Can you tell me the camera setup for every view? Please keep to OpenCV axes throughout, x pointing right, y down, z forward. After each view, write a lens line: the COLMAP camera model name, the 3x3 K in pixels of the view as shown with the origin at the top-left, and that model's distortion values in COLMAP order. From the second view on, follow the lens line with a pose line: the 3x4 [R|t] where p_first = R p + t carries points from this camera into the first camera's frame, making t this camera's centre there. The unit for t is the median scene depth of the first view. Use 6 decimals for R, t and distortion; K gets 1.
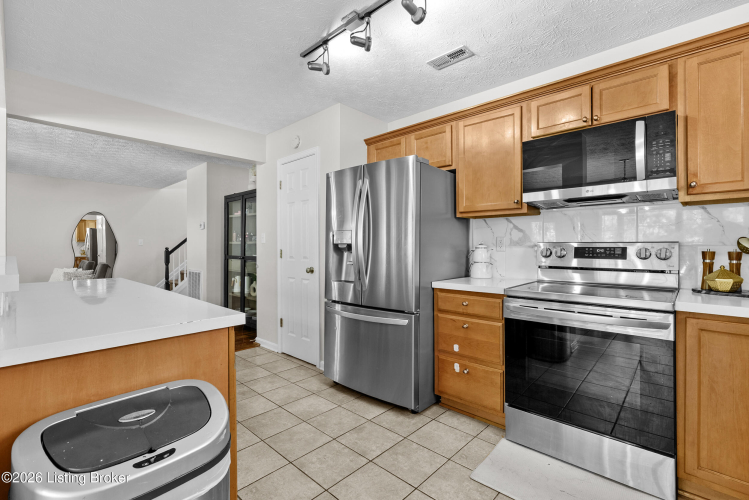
lens RADIAL K [[338.5, 0, 372.9], [0, 338.5, 244.8], [0, 0, 1]] dist [-0.008093, 0.001373]
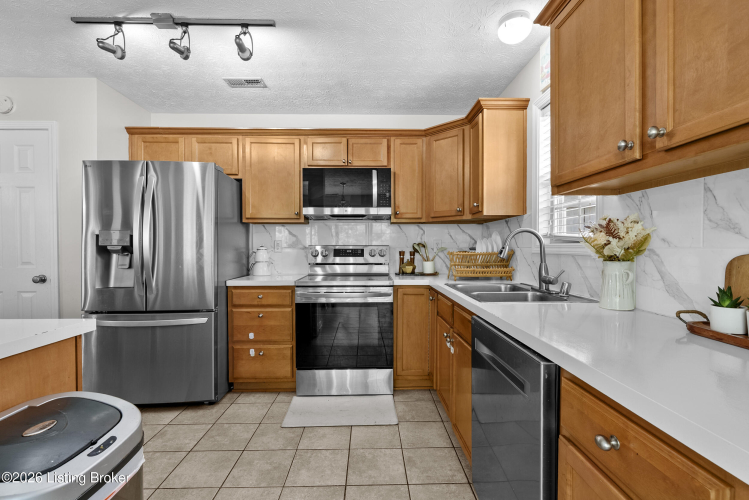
lens RADIAL K [[338.5, 0, 375.9], [0, 338.5, 250.8], [0, 0, 1]] dist [-0.008093, 0.001373]
pose [[0.711829, -0.005073, 0.702335, -0.274896], [-0.003094, 0.999942, 0.010358, 0.000041], [-0.702346, -0.009546, 0.711771, -0.128509]]
